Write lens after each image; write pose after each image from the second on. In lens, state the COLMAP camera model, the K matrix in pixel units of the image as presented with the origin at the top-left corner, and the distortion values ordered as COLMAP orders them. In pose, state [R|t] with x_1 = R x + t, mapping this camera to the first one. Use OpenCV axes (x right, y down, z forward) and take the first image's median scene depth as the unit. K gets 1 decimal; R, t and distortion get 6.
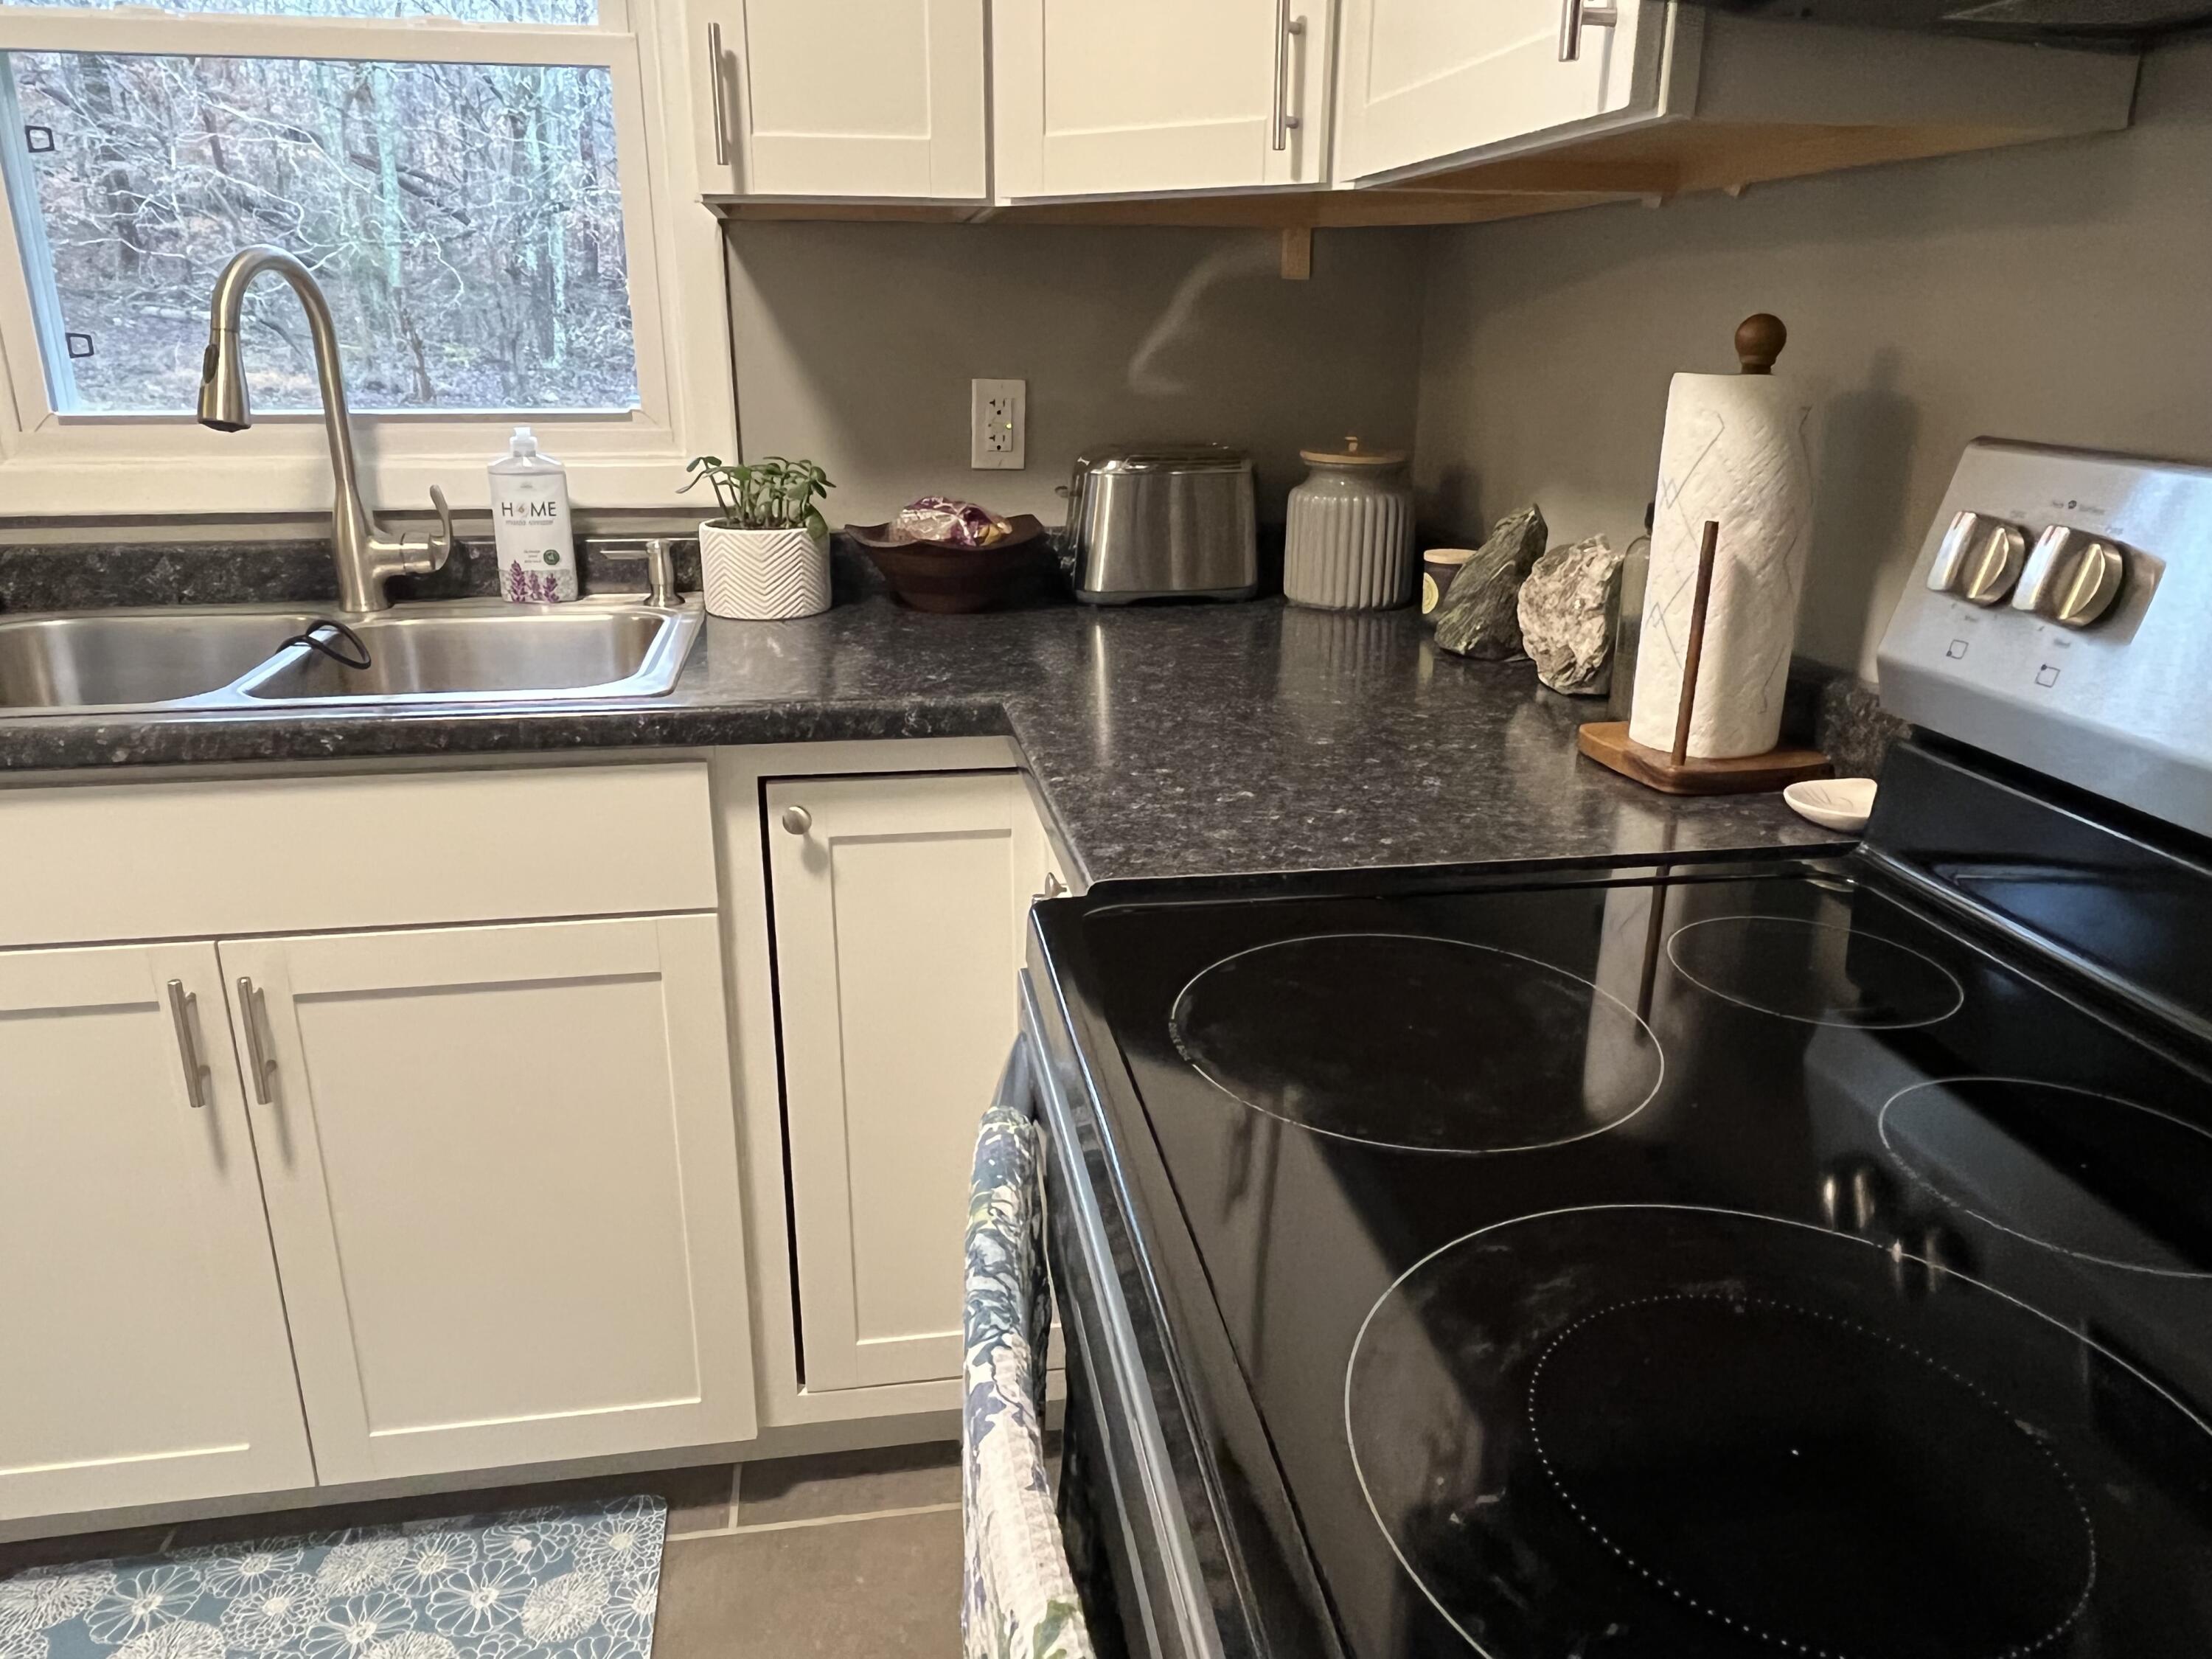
lens RADIAL K [[1523.7, 0, 1105.5], [0, 1523.7, 828.0], [0, 0, 1]] dist [-0.005329, 0.000981]
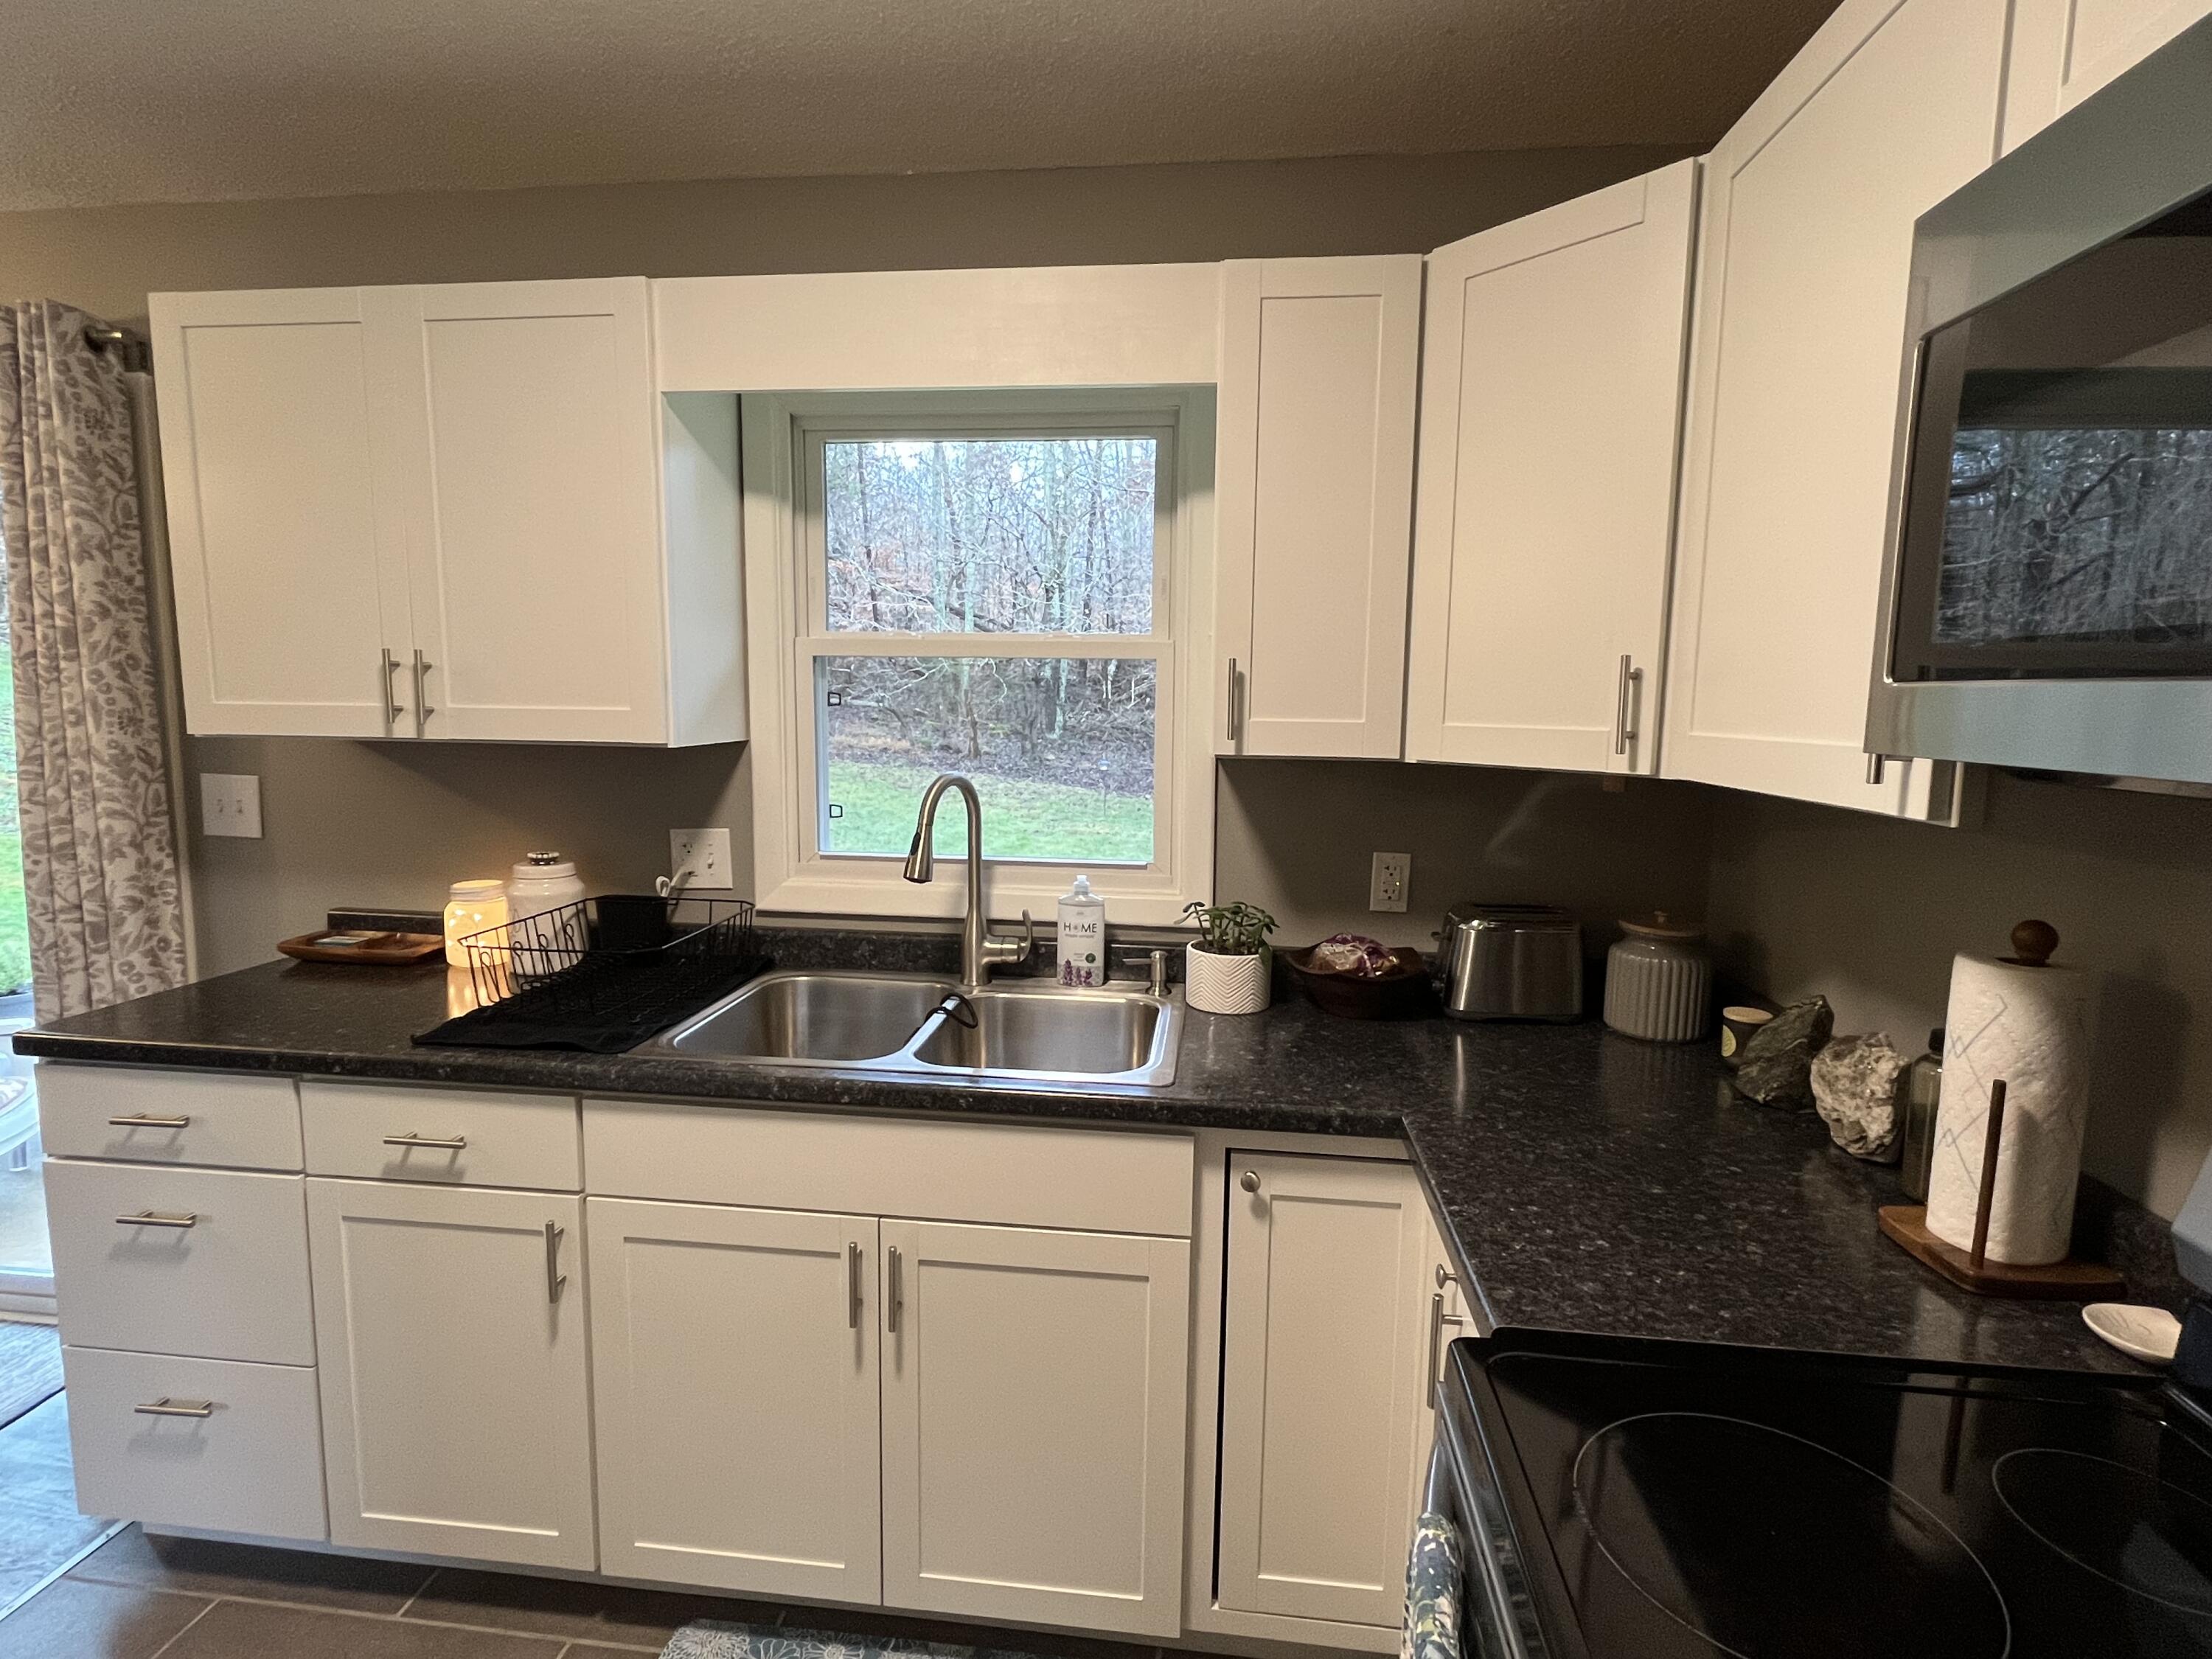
lens RADIAL K [[1089.5, 0, 1106.3], [0, 1089.5, 826.7], [0, 0, 1]] dist [-0.002341, -0.000617]
pose [[0.960678, 0.040277, -0.274727, -0.063295], [-0.095510, 0.976981, -0.190749, -0.124073], [0.260721, 0.209488, 0.942412, -0.082200]]
